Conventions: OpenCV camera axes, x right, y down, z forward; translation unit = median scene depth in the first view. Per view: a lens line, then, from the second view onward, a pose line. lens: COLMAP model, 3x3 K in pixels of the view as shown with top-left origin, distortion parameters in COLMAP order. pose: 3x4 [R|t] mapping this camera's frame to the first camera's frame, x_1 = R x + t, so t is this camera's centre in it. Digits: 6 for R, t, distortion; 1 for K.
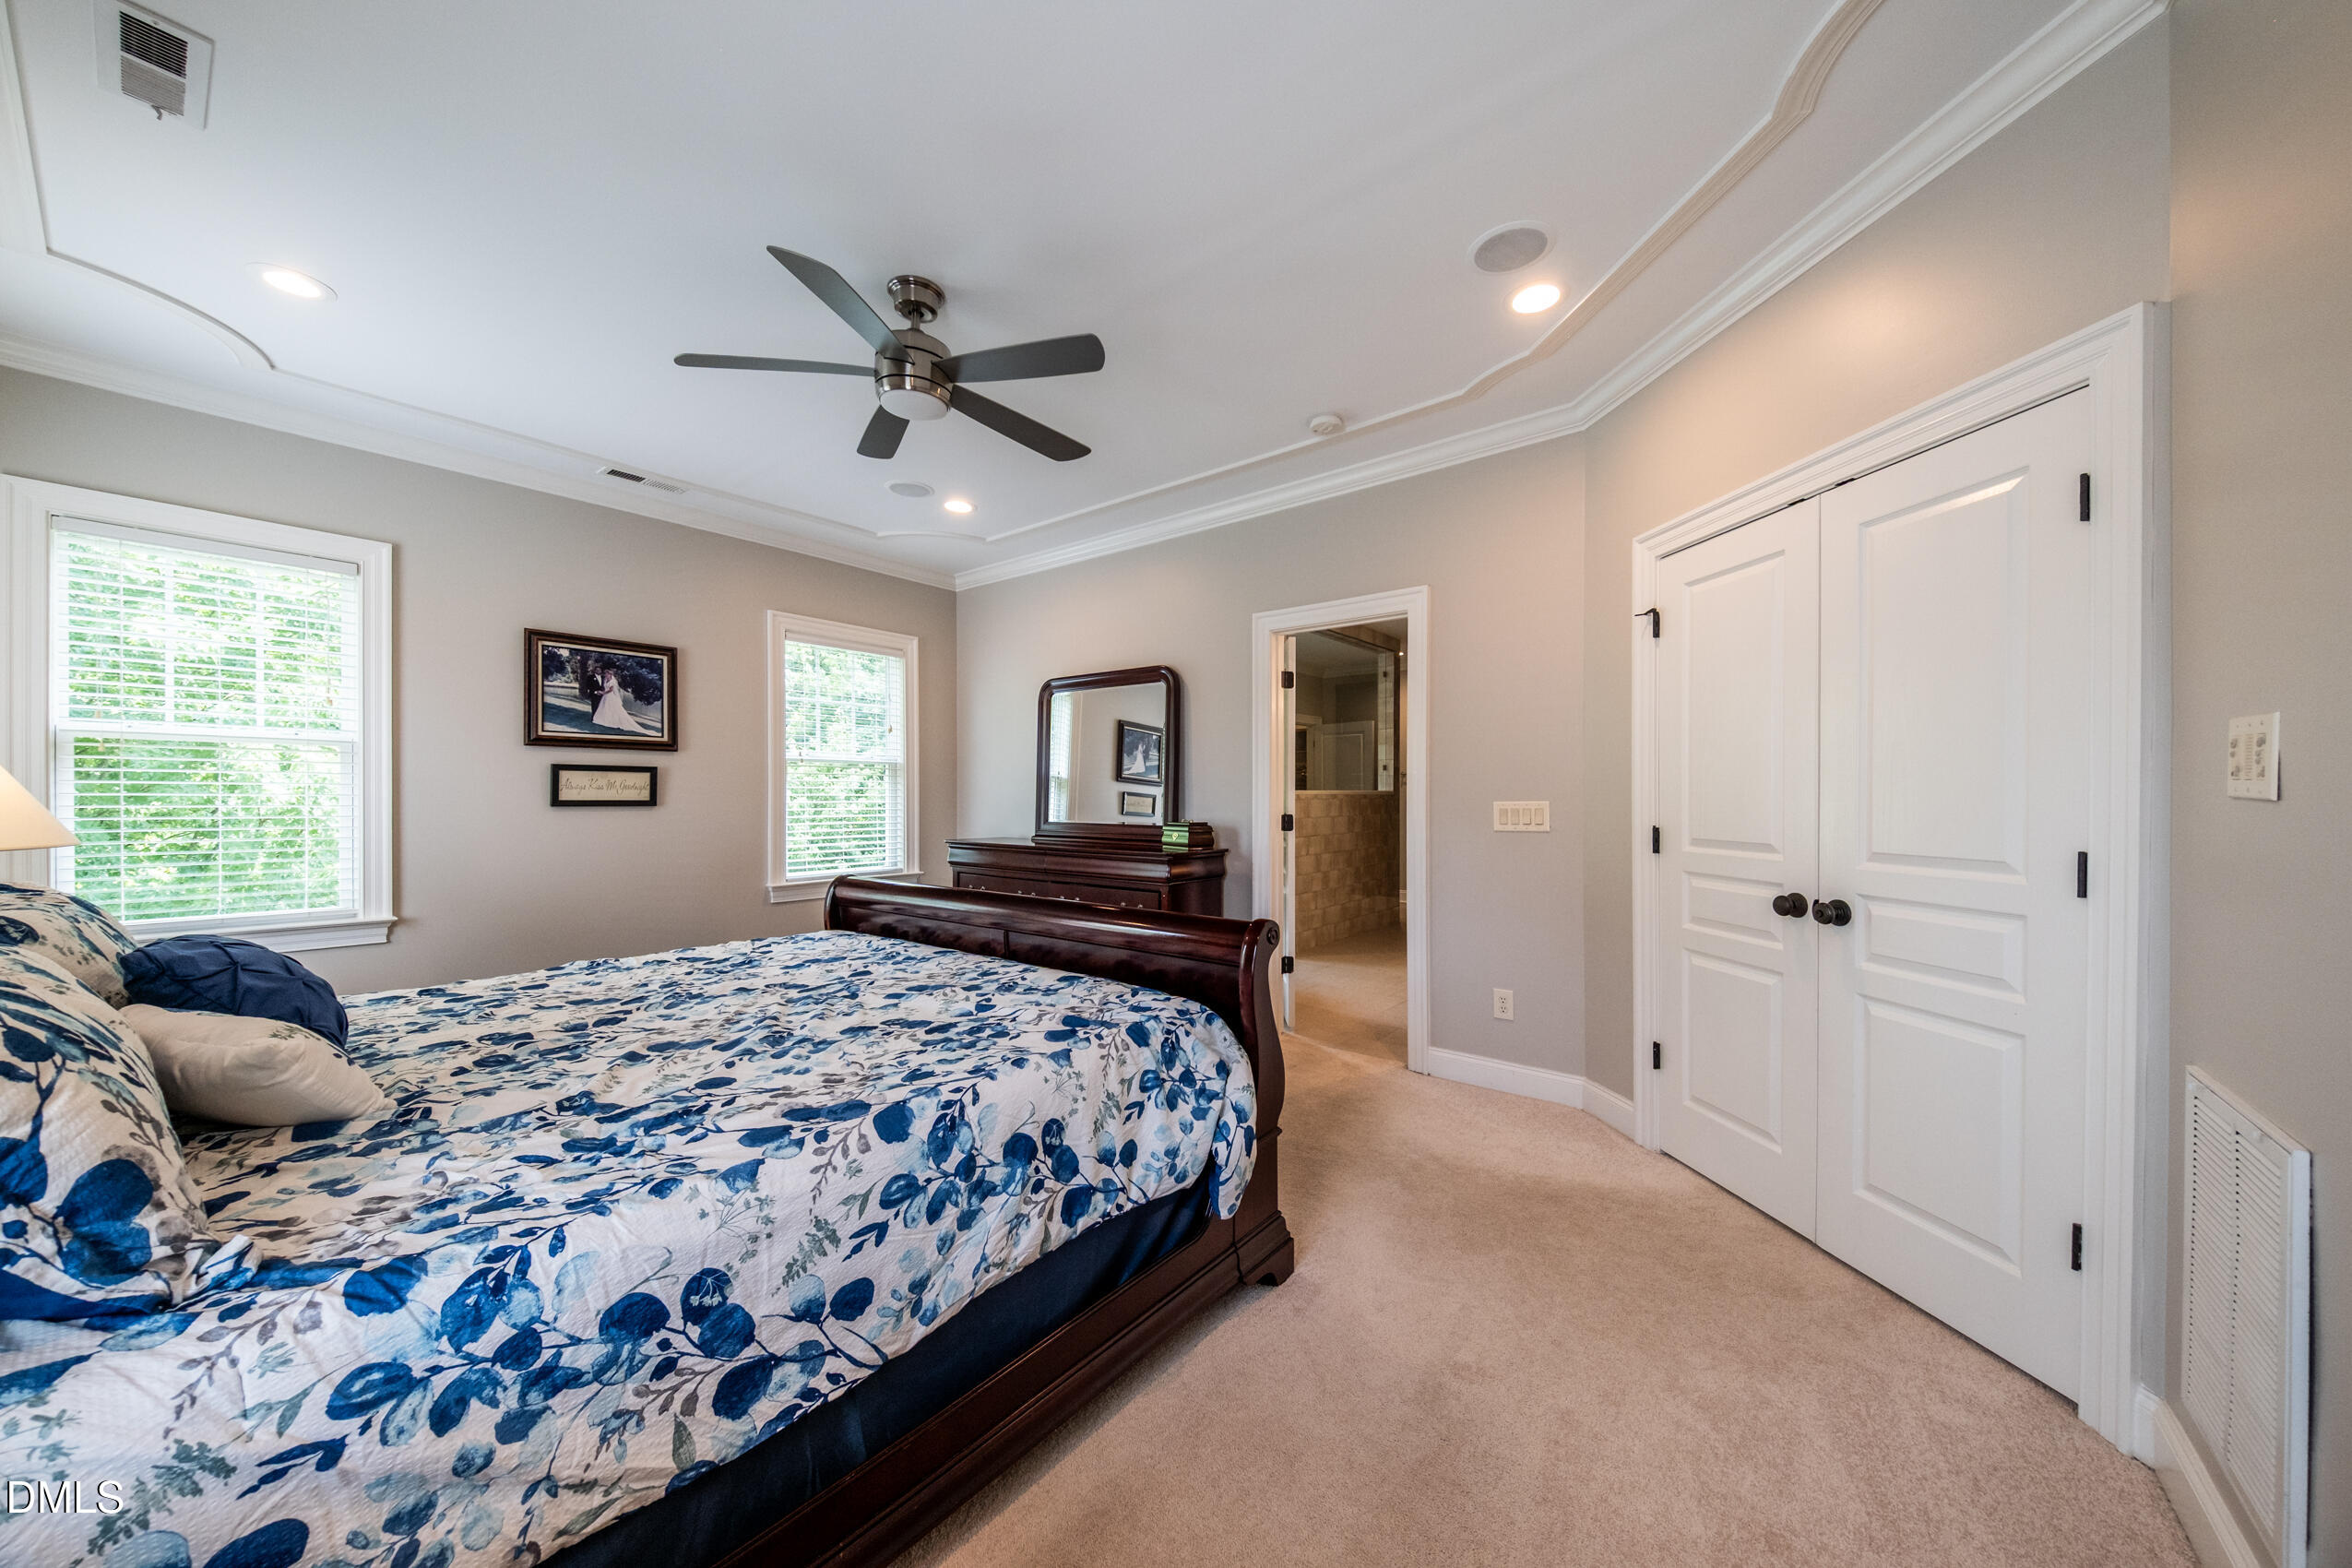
lens RADIAL K [[814.8, 0, 1171.4], [0, 814.8, 795.8], [0, 0, 1]] dist [-0.001070, -0.000131]
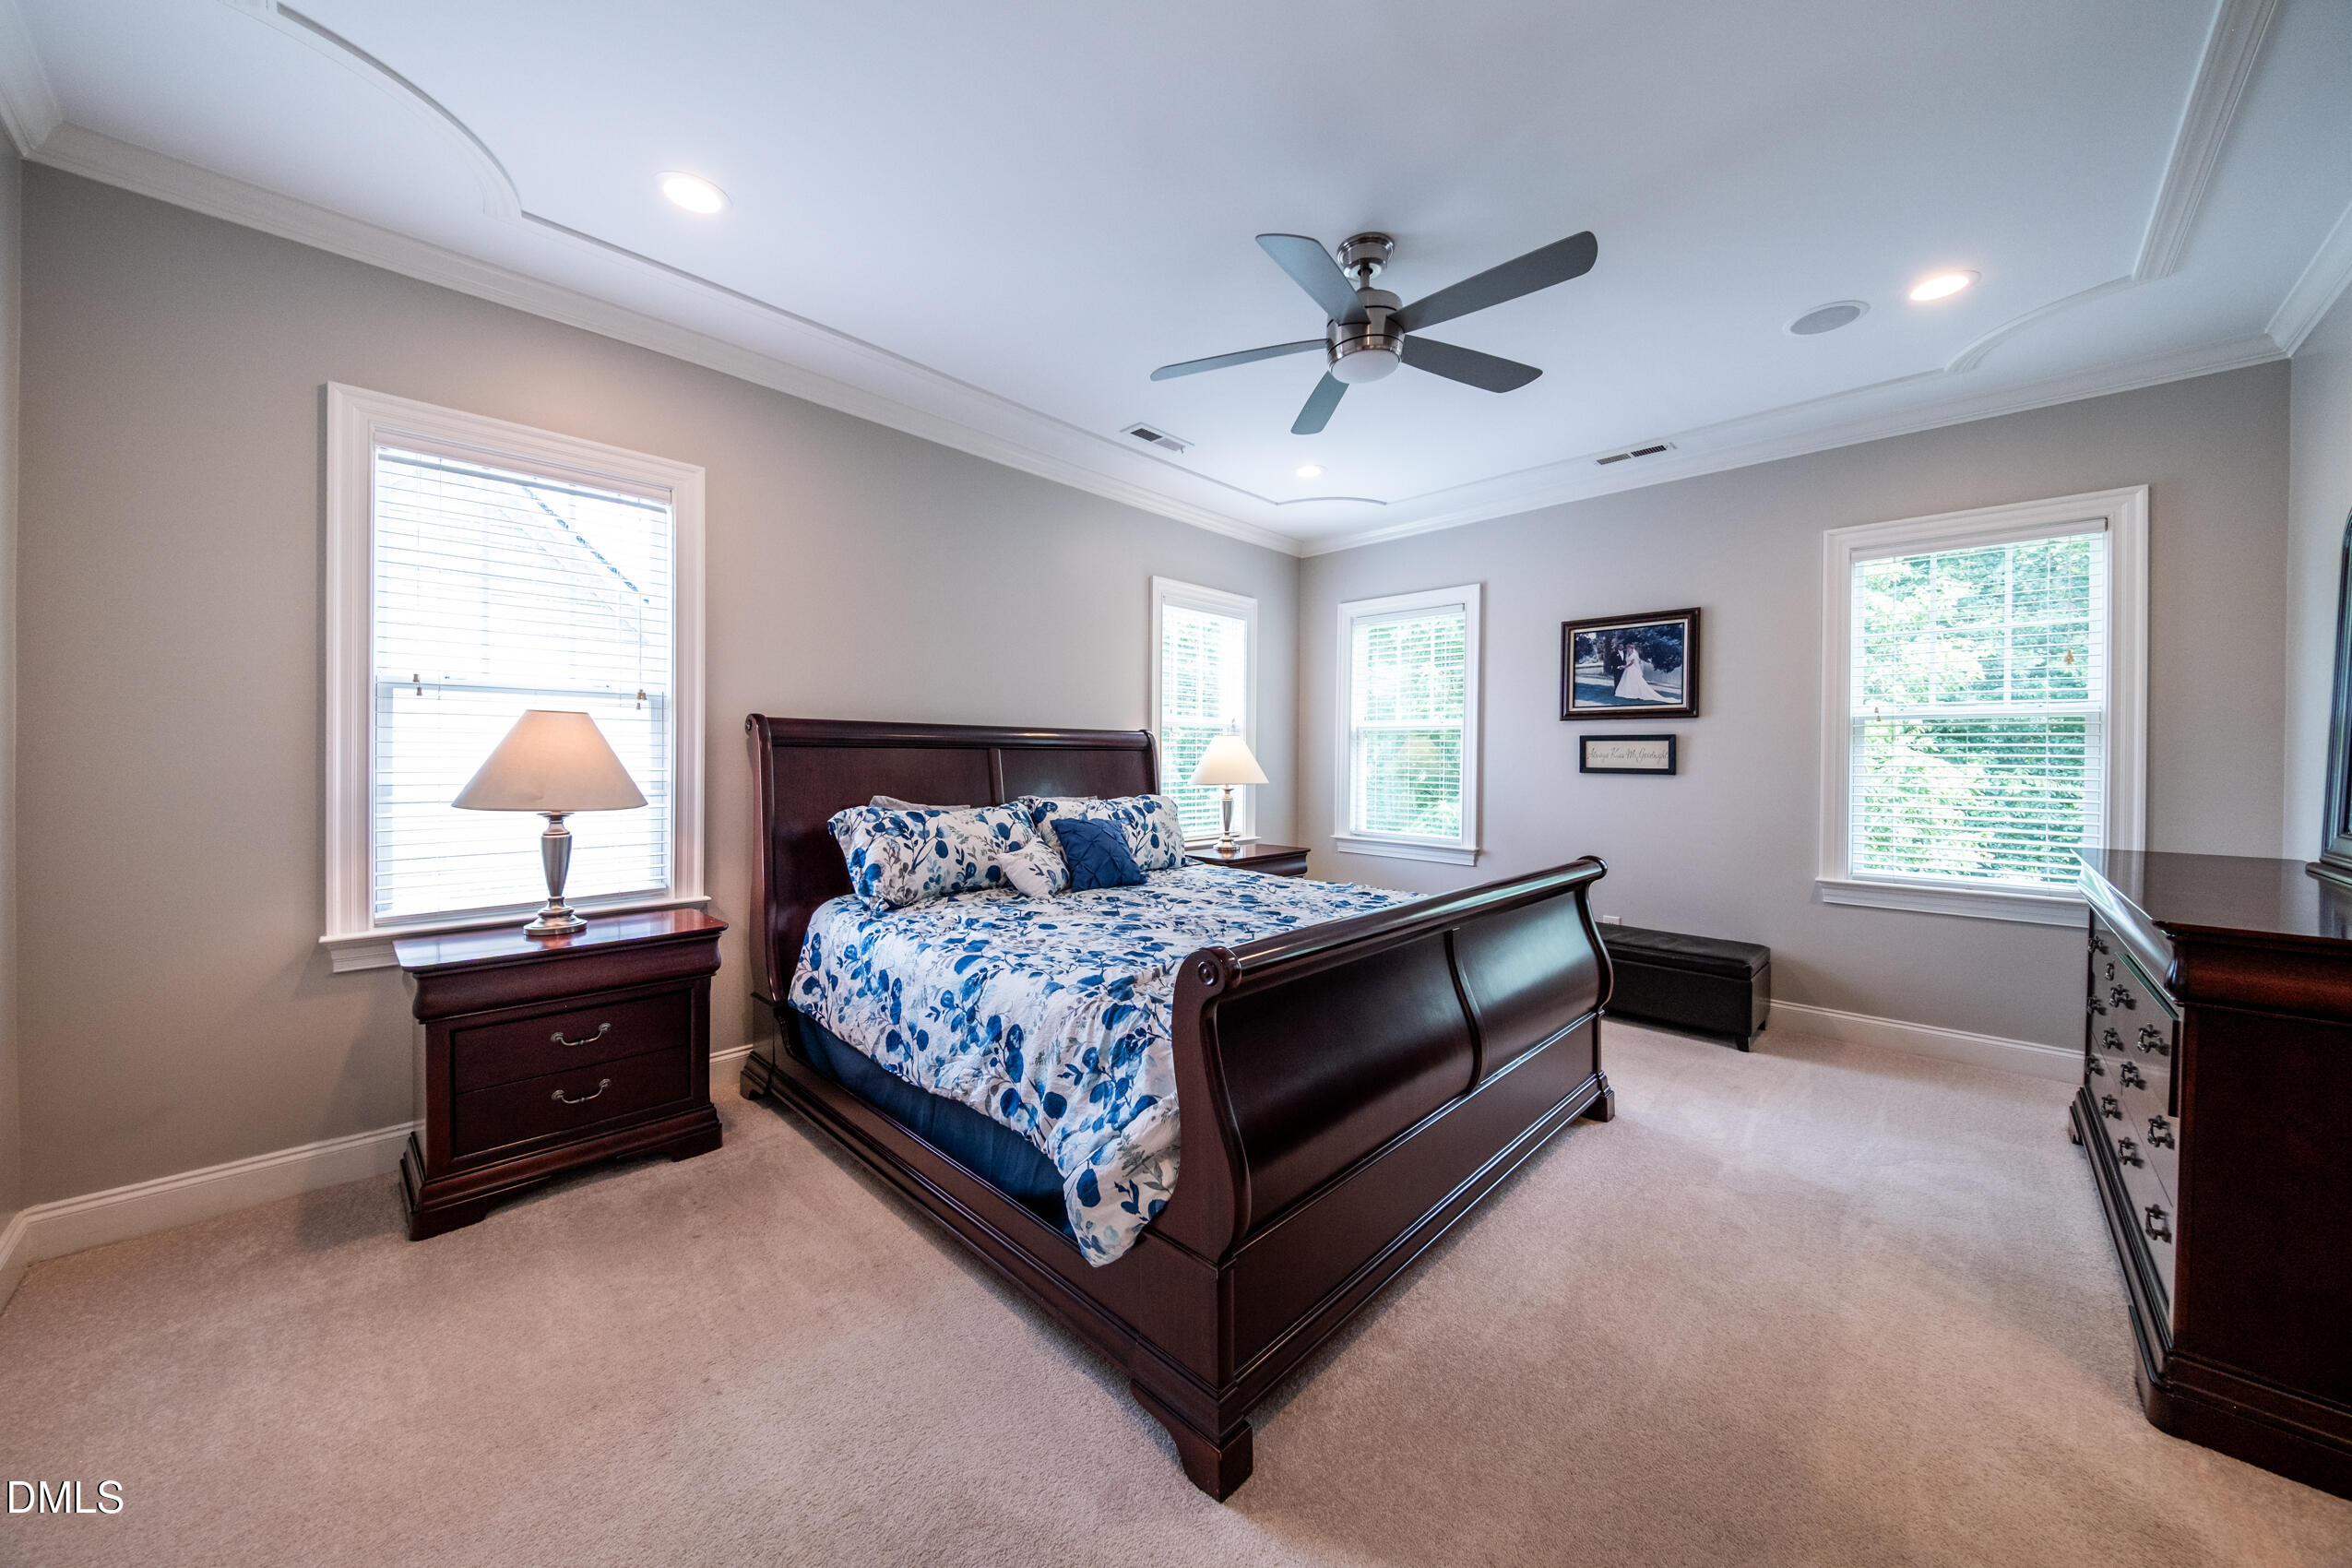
lens RADIAL K [[809.1, 0, 1189.3], [0, 809.1, 764.8], [0, 0, 1]] dist [-0.001446, -0.000096]
pose [[-0.094321, 0.006464, -0.995521, 0.419553], [-0.007571, 0.999945, 0.007210, -0.001979], [0.995513, 0.008217, -0.094267, 0.552913]]
